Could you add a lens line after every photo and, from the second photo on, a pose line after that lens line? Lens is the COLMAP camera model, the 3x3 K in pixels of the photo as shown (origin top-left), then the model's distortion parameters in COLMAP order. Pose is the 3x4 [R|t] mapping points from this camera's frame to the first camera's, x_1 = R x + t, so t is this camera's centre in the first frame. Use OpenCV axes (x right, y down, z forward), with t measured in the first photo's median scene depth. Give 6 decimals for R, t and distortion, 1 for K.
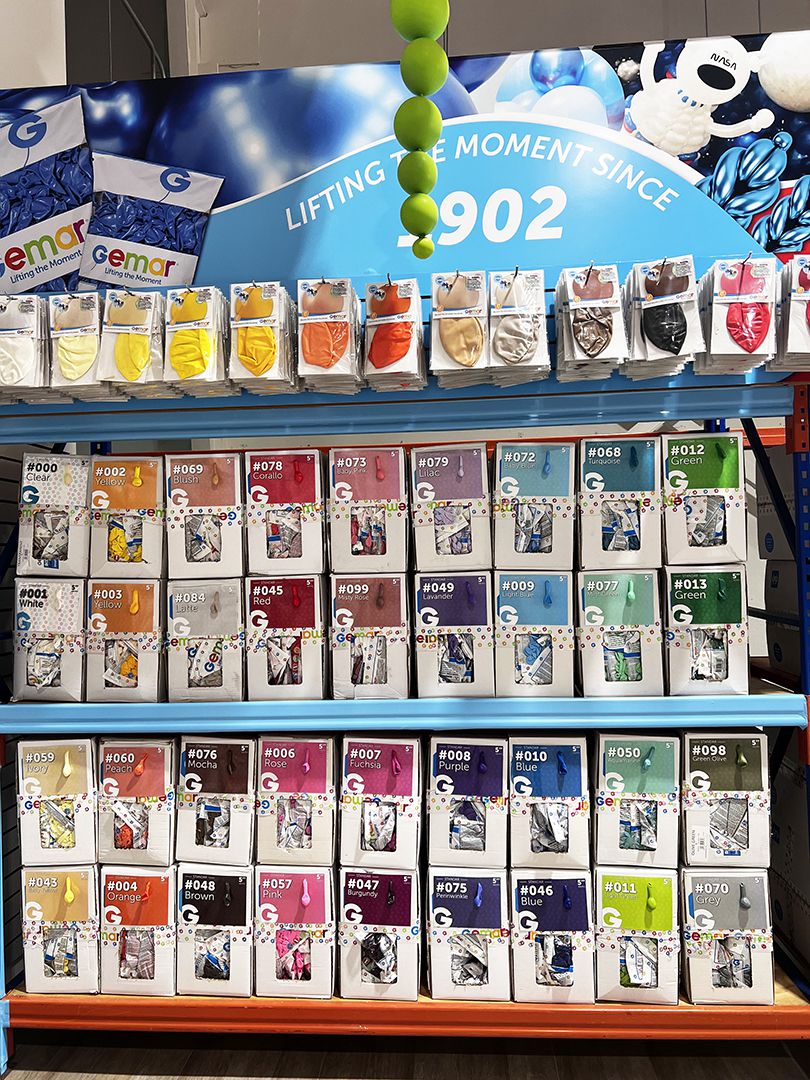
lens RADIAL K [[809.7, 0, 403.0], [0, 809.7, 564.6], [0, 0, 1]] dist [0.038663, -0.036897]
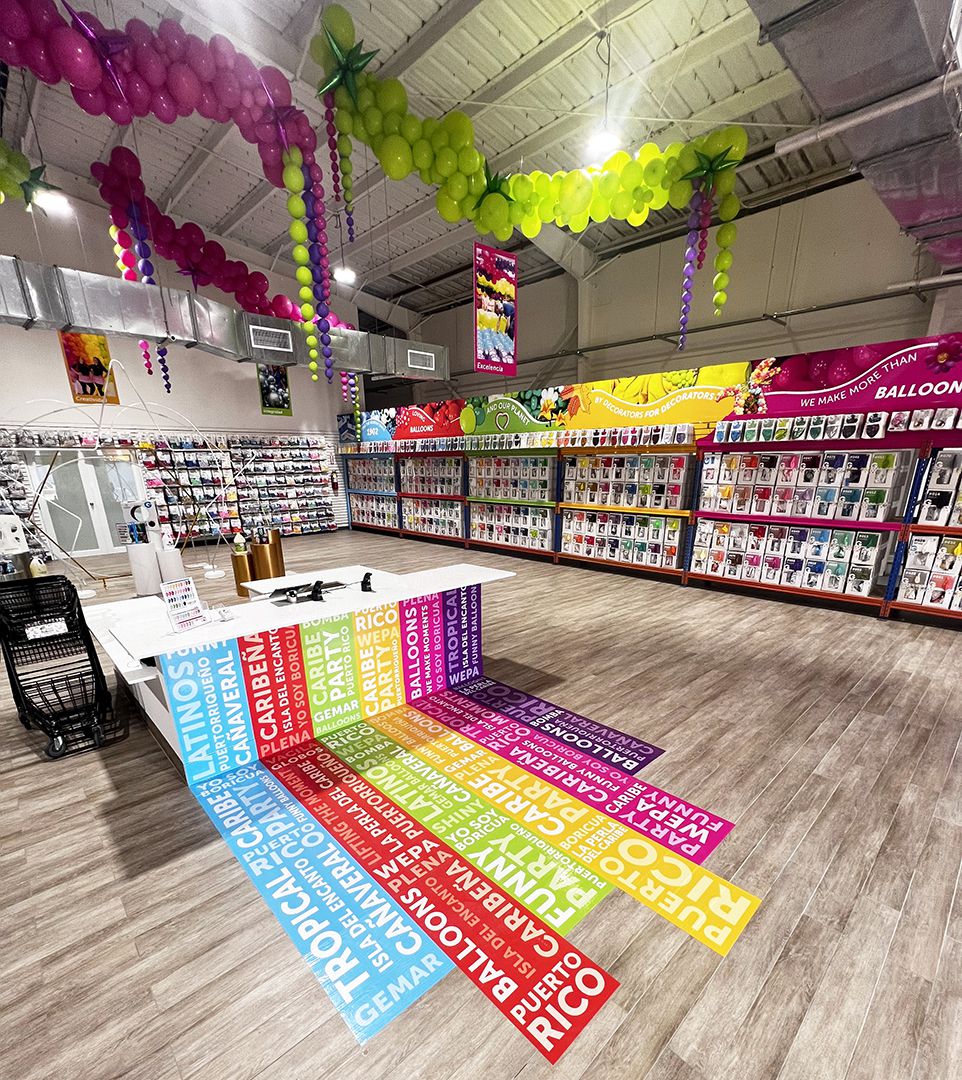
lens RADIAL K [[511.6, 0, 483.5], [0, 511.6, 639.6], [0, 0, 1]] dist [-0.004878, 0.000559]
pose [[0.743616, 0.238274, -0.624708, 4.717824], [0.006881, 0.931567, 0.363506, -0.335660], [0.668571, -0.274607, 0.691088, -2.449424]]
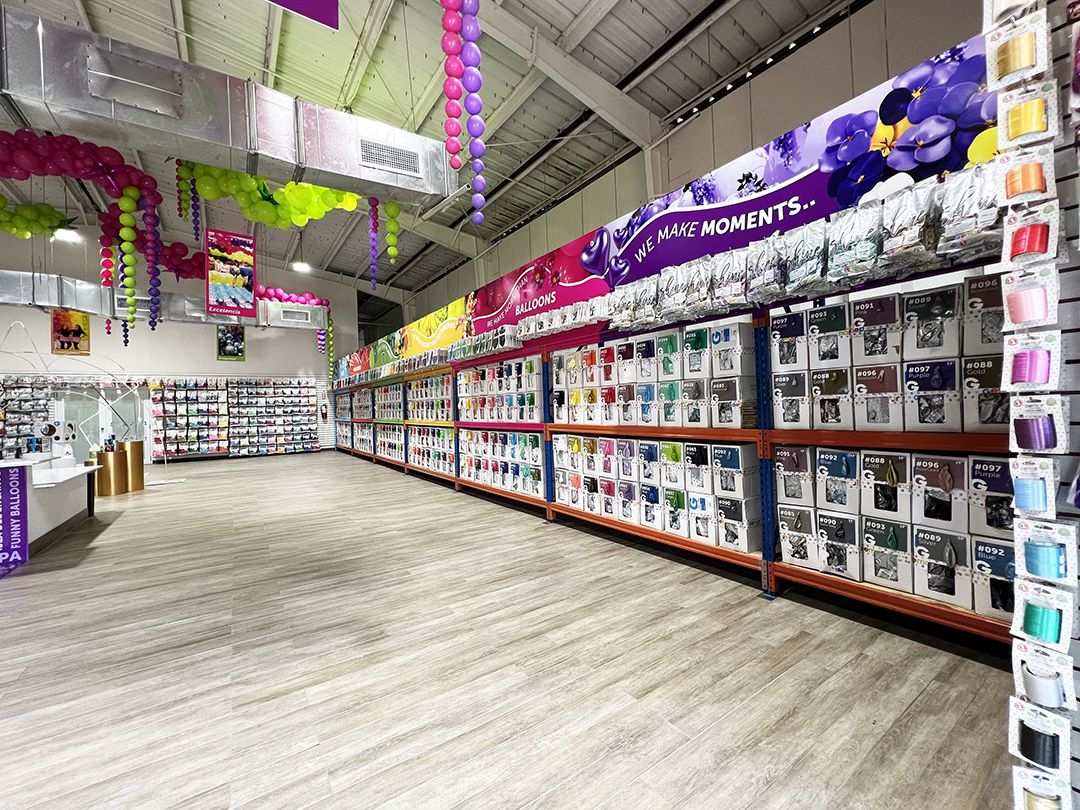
lens RADIAL K [[445.8, 0, 535.0], [0, 445.8, 404.1], [0, 0, 1]] dist [-0.001321, 0.001100]
pose [[0.628375, 0.002984, -0.777905, 6.150605], [0.033995, 0.998932, 0.031292, -0.120003], [0.777167, -0.046108, 0.627603, -0.709070]]
